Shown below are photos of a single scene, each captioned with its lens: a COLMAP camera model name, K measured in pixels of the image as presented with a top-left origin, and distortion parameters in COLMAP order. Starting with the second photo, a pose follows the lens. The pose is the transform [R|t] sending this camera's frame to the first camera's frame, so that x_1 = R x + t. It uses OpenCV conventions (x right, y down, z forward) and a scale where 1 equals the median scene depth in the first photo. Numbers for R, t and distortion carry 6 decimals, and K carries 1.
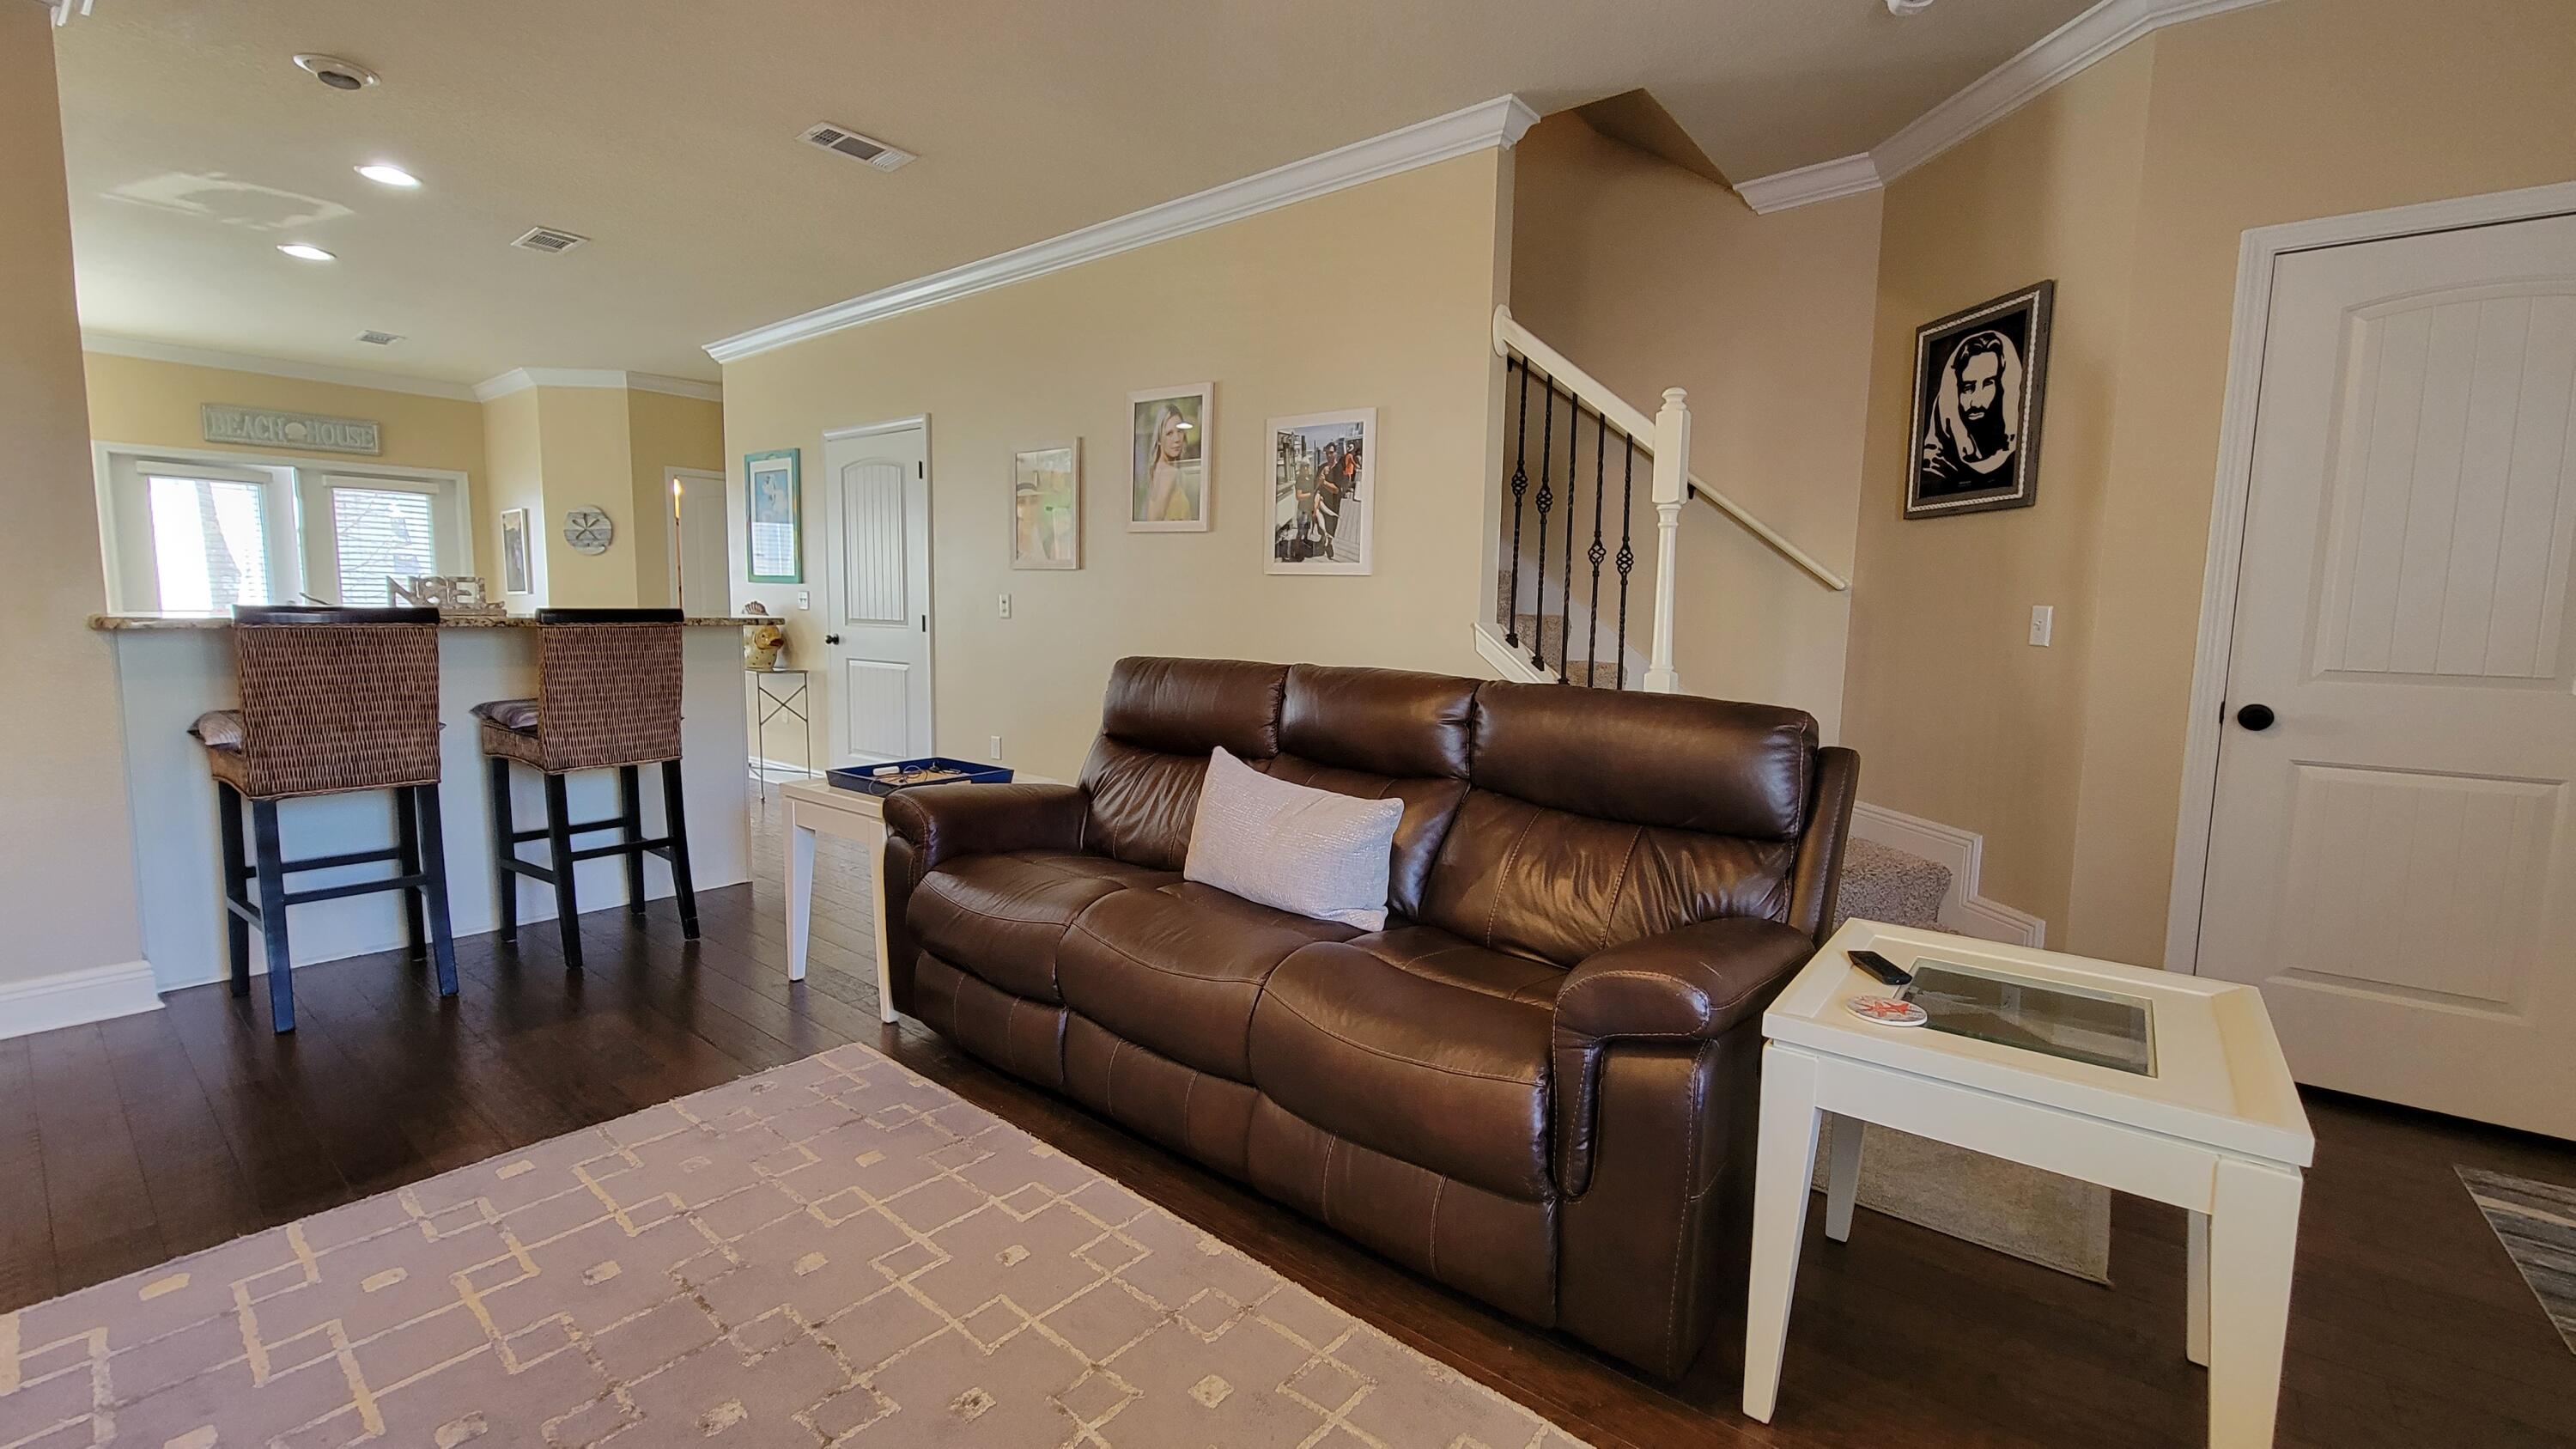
lens RADIAL K [[1053.4, 0, 1278.6], [0, 1053.4, 716.2], [0, 0, 1]] dist [0.002192, -0.001209]
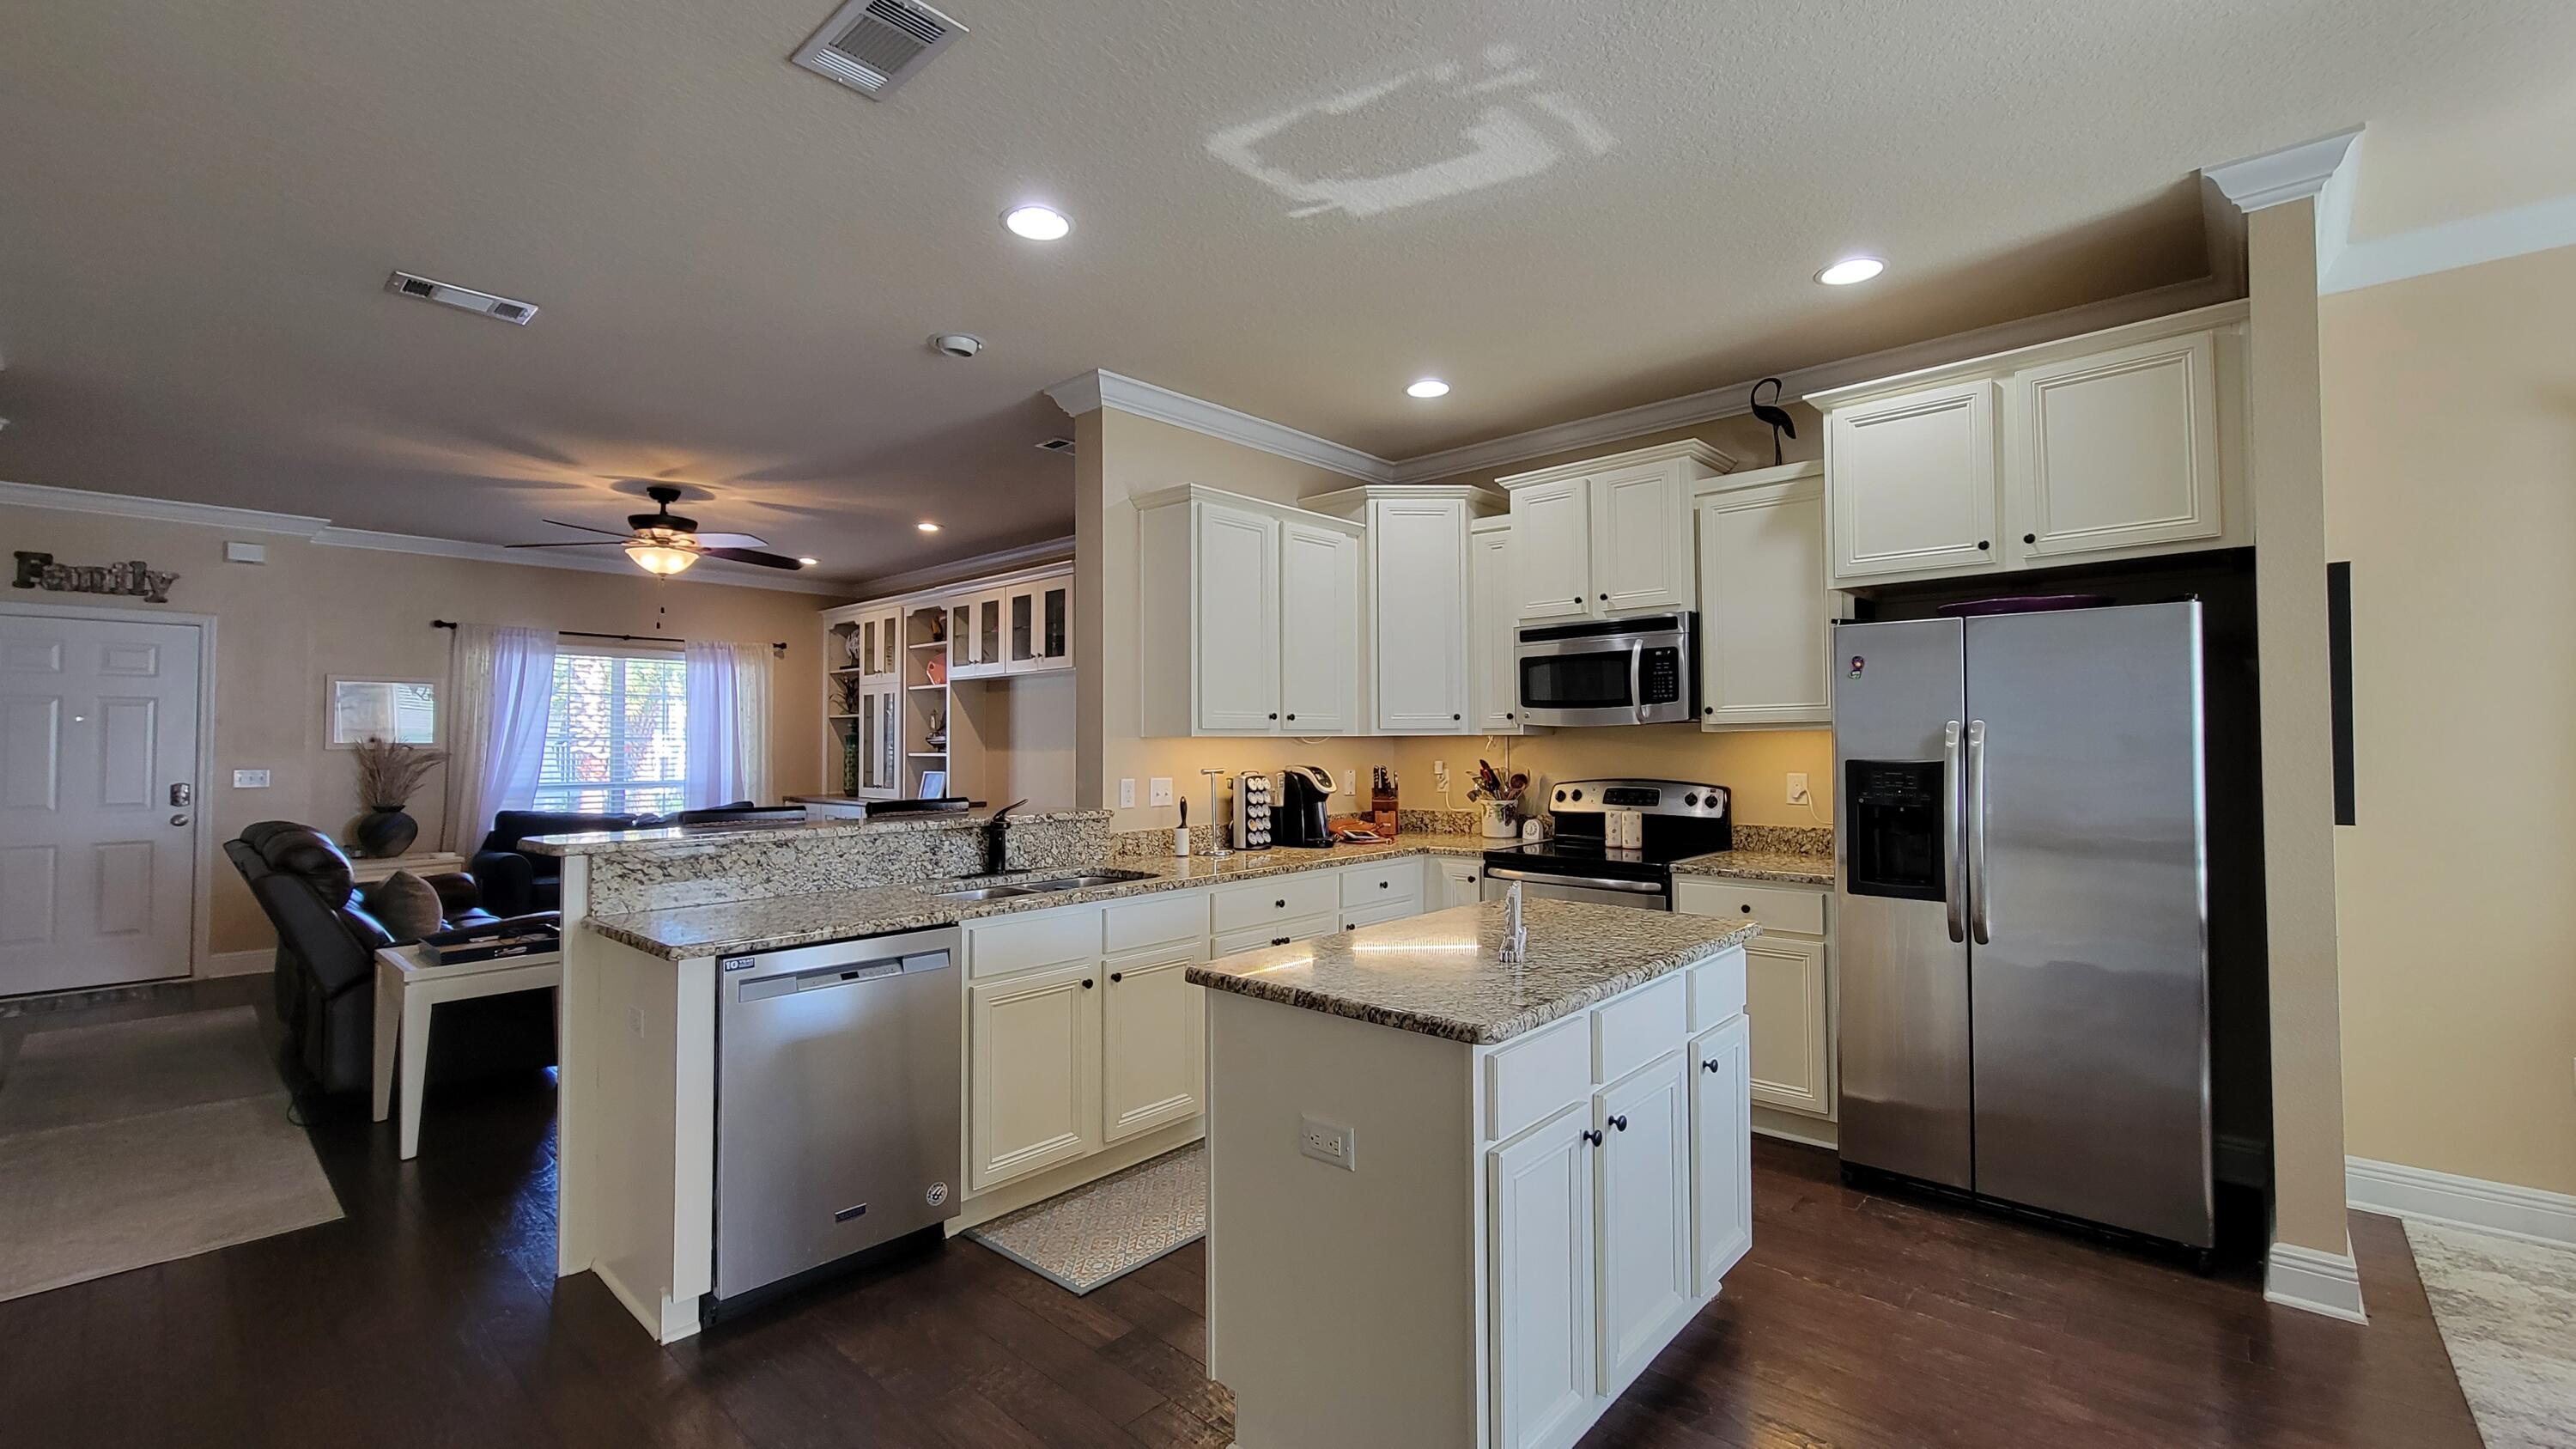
lens RADIAL K [[1053.4, 0, 1278.6], [0, 1053.4, 716.2], [0, 0, 1]] dist [0.002192, -0.001209]
pose [[-0.998144, -0.010219, 0.060039, -1.215432], [-0.005617, 0.997068, 0.076319, -0.274740], [-0.060643, 0.075840, -0.995274, 2.011879]]
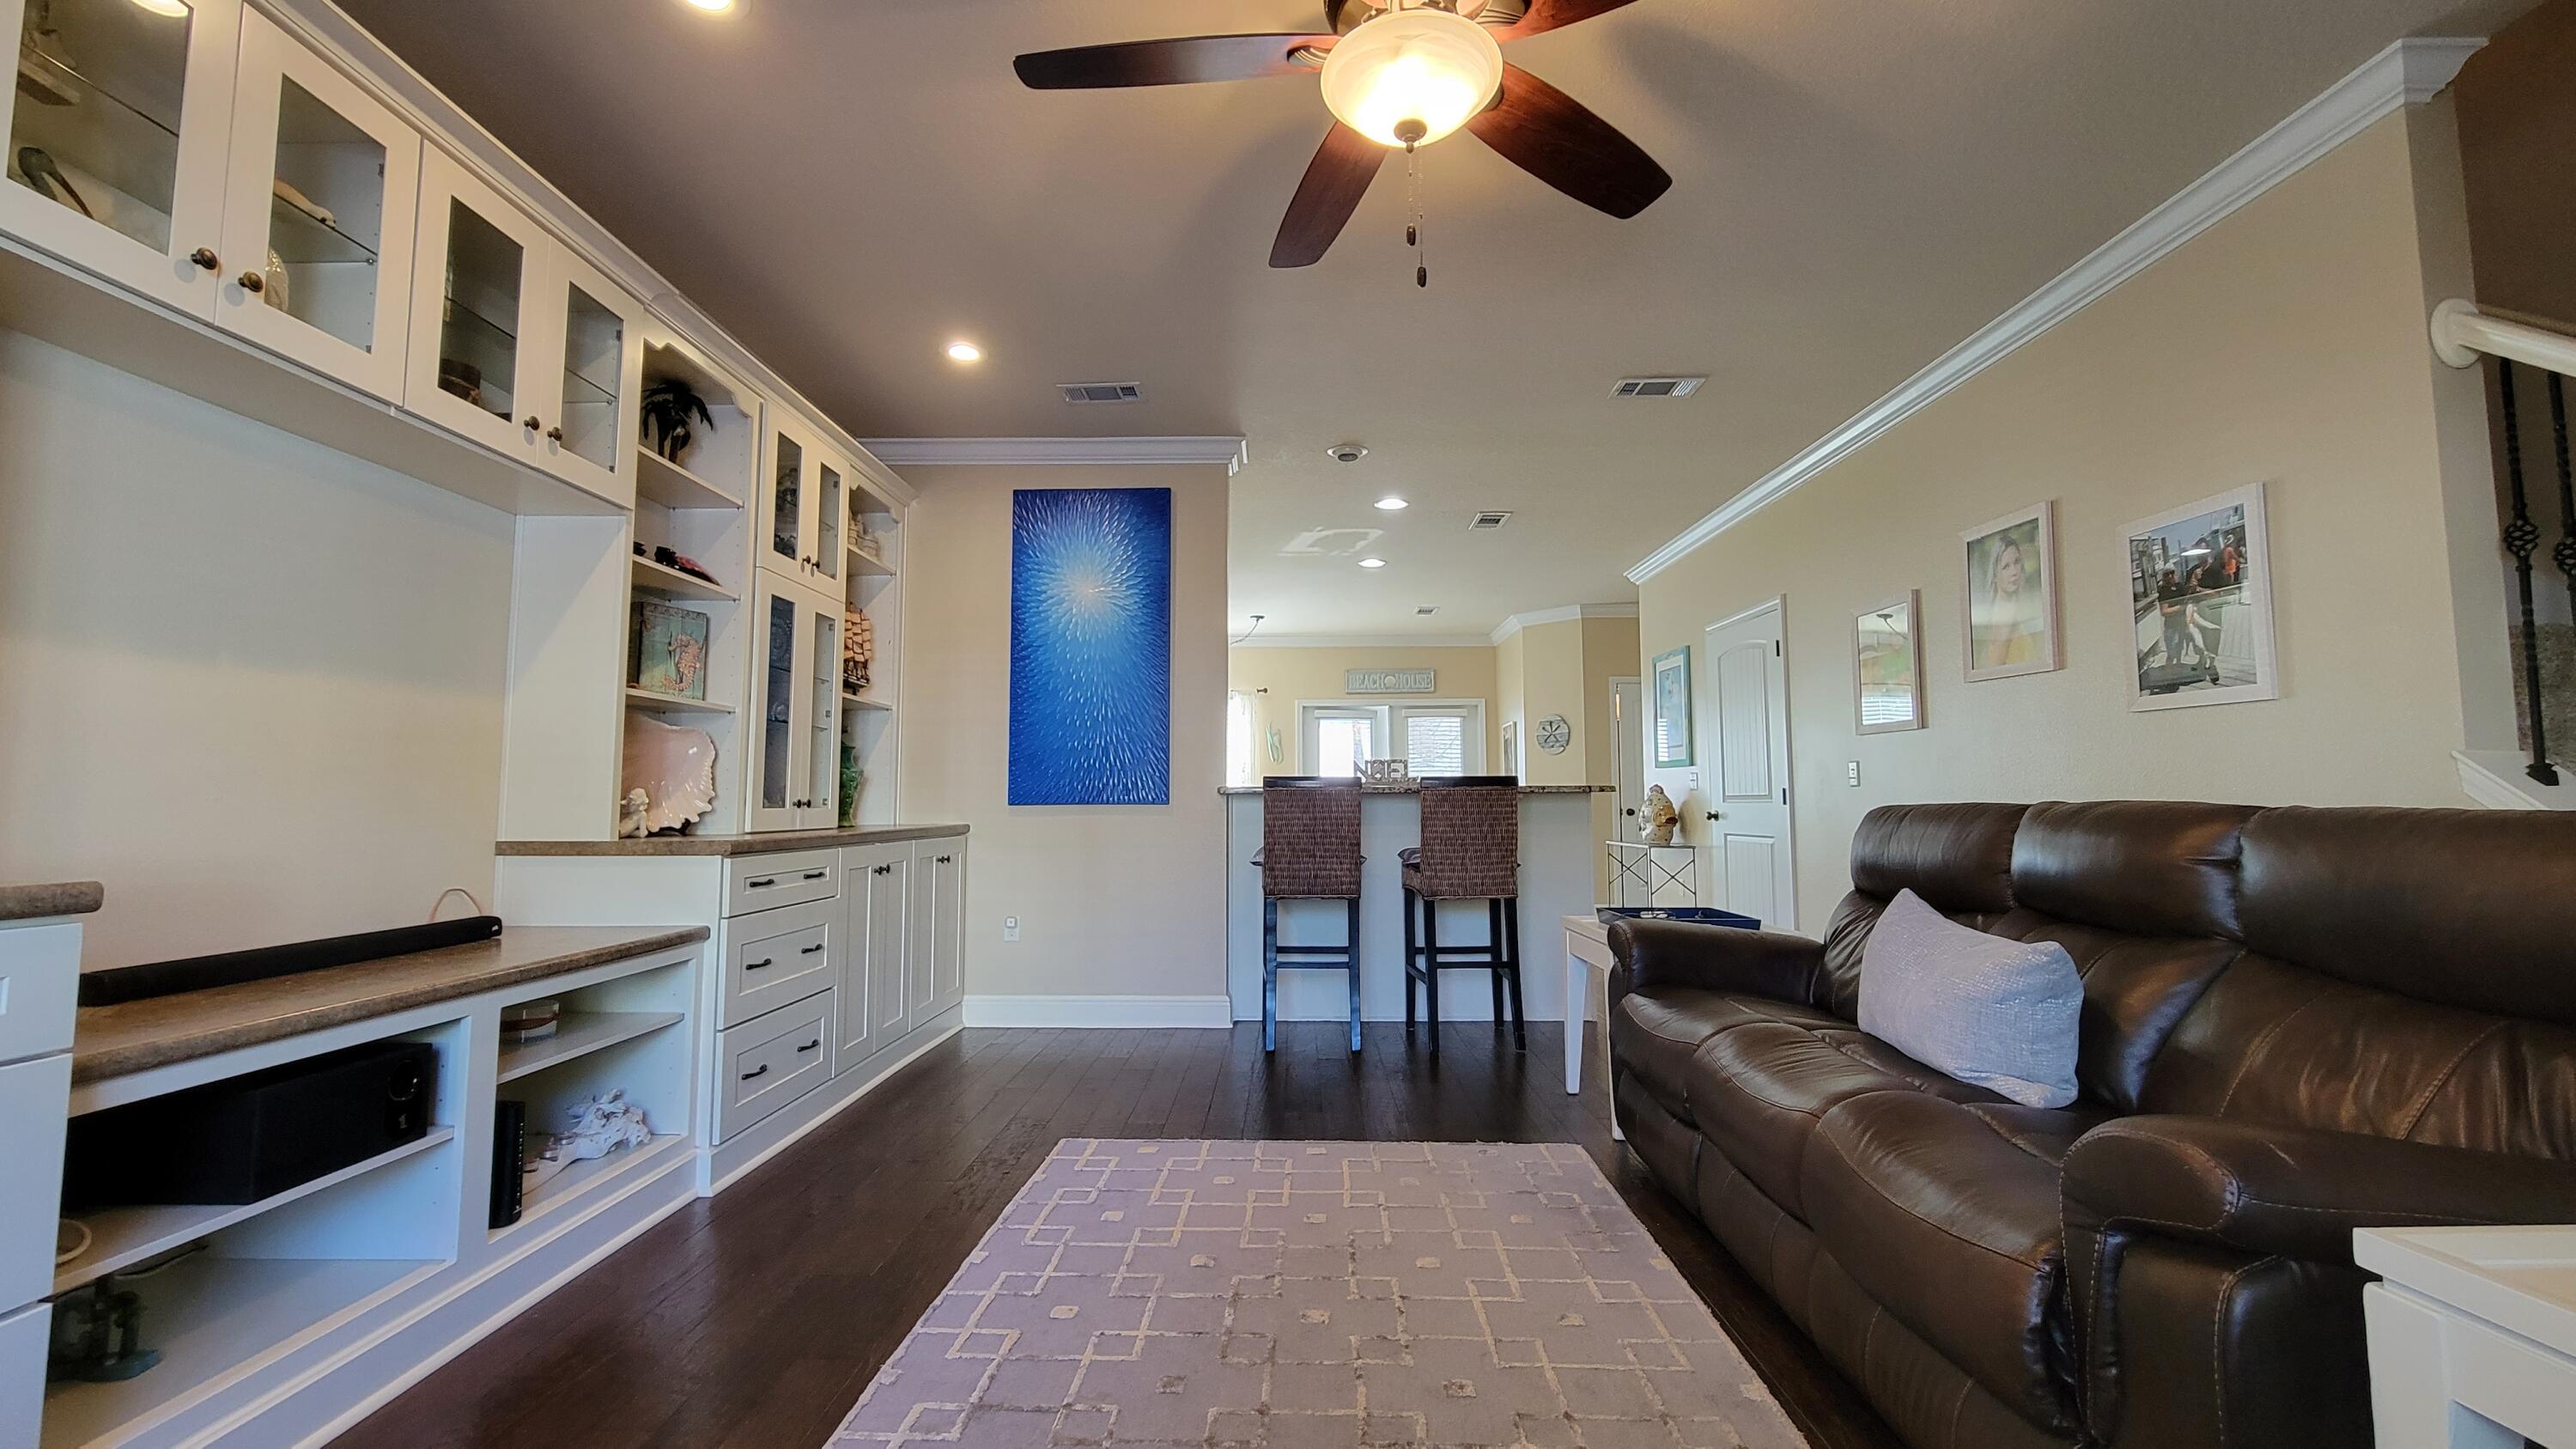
lens RADIAL K [[1053.4, 0, 1278.6], [0, 1053.4, 716.2], [0, 0, 1]] dist [0.002192, -0.001209]
pose [[0.616356, -0.083980, -0.782977, 0.256631], [-0.069618, 0.984592, -0.160409, 0.050724], [0.784384, 0.153378, 0.601013, 0.005992]]
